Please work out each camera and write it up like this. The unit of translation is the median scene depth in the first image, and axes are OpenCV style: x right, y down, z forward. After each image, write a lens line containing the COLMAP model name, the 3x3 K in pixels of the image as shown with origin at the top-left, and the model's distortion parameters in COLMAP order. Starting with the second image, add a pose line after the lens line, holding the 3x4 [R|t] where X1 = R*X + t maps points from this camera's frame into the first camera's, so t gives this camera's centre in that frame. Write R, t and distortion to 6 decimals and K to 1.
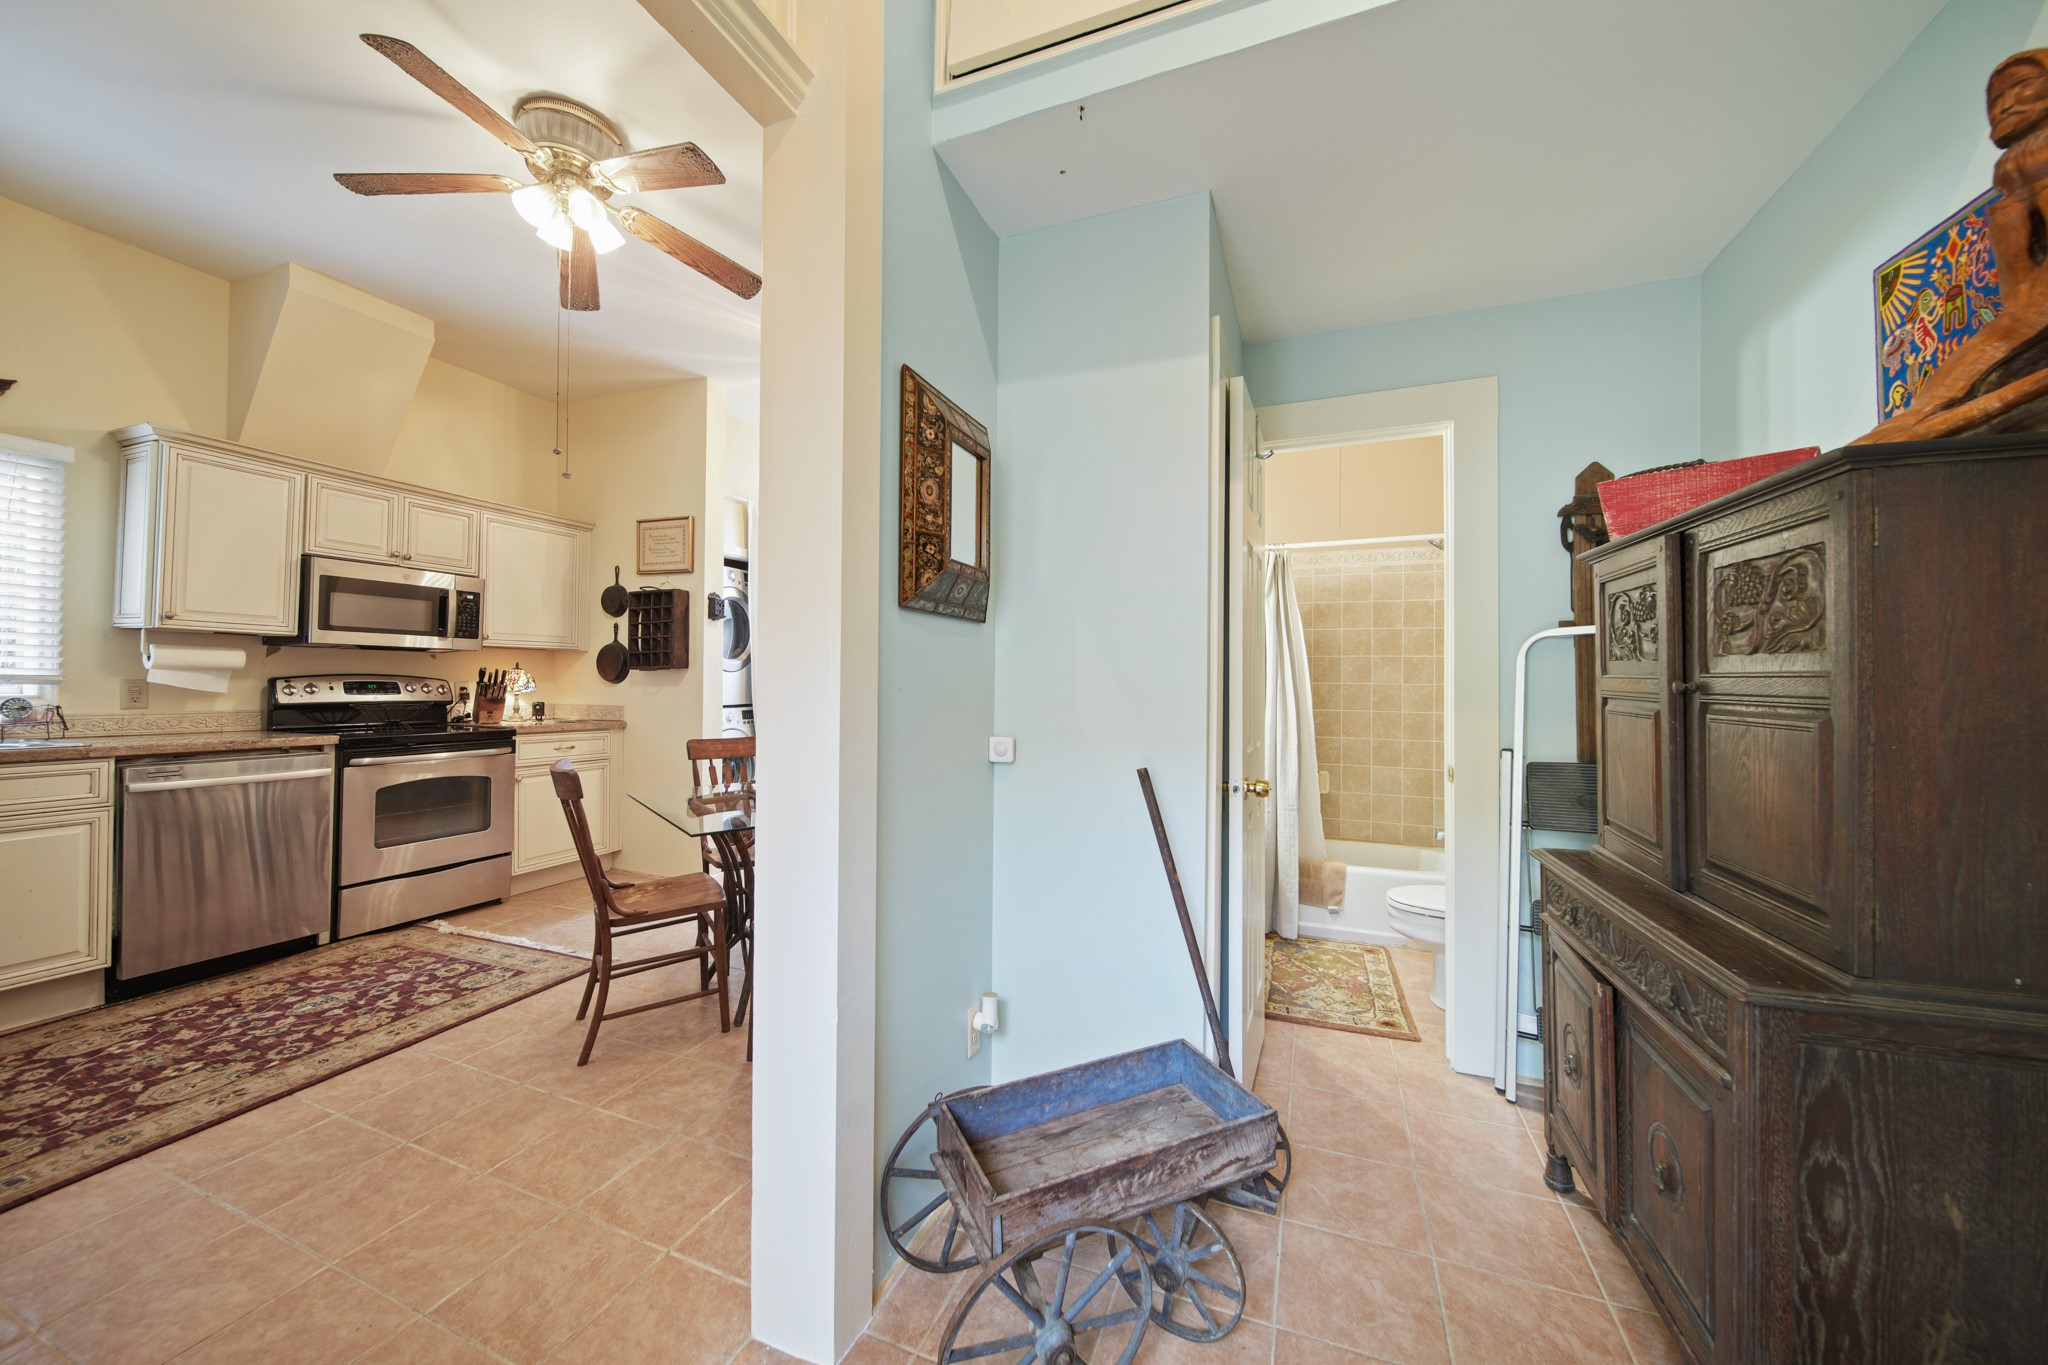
lens RADIAL K [[712.1, 0, 1025.7], [0, 712.1, 674.8], [0, 0, 1]] dist [0.000588, 0.000136]
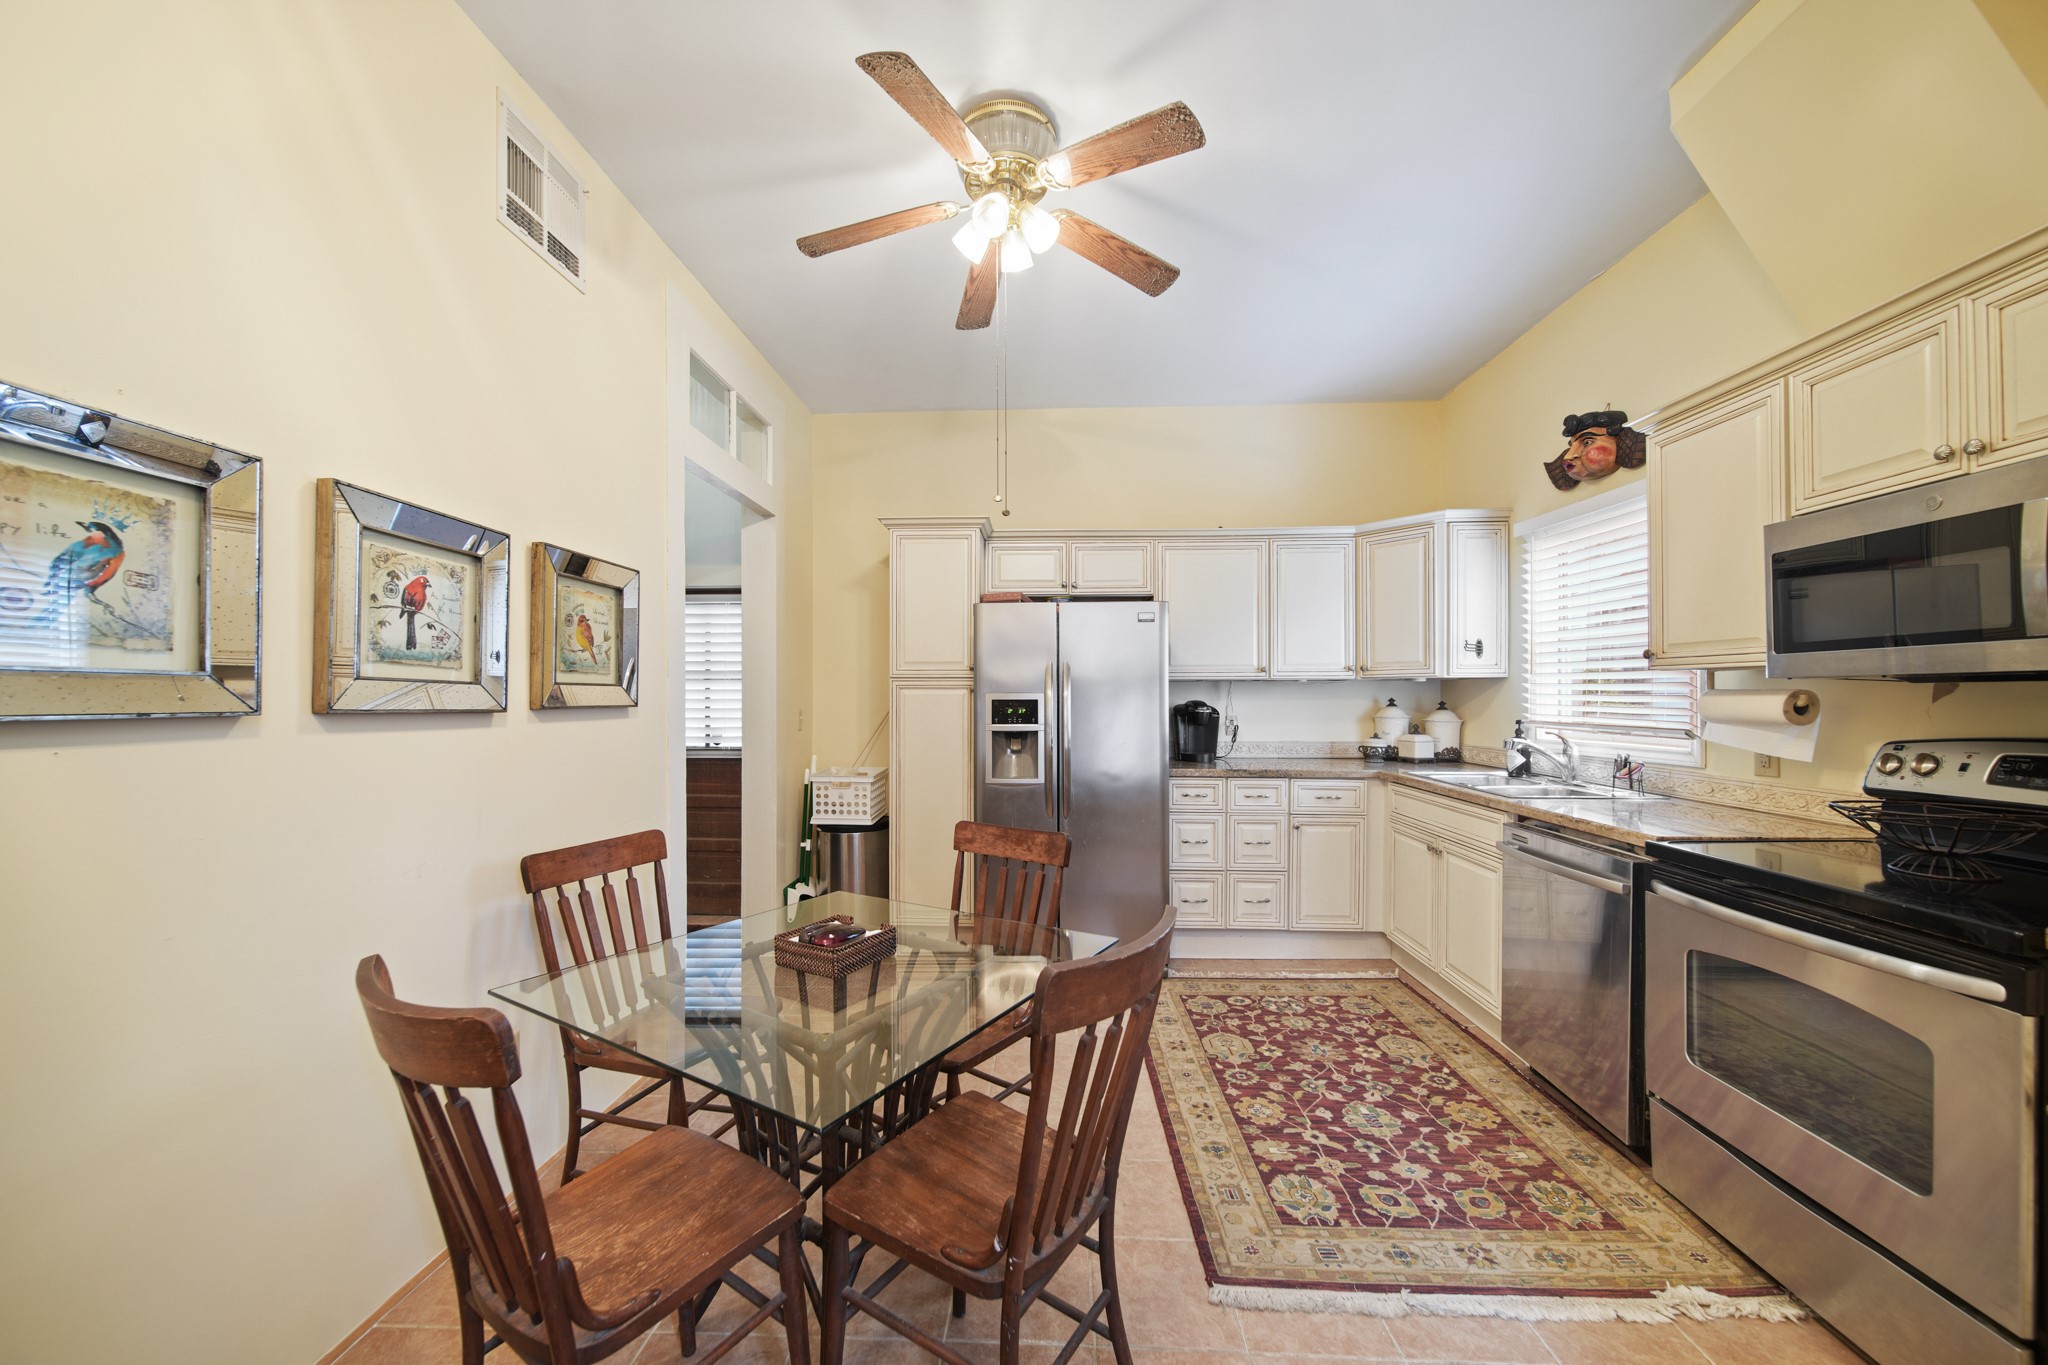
lens RADIAL K [[712.1, 0, 1020.8], [0, 712.1, 692.4], [0, 0, 1]] dist [0.000588, 0.000136]
pose [[-0.945784, -0.010436, -0.324628, -0.315427], [-0.005172, 0.999841, -0.017075, -0.024440], [0.324754, -0.014470, -0.945688, 1.636825]]
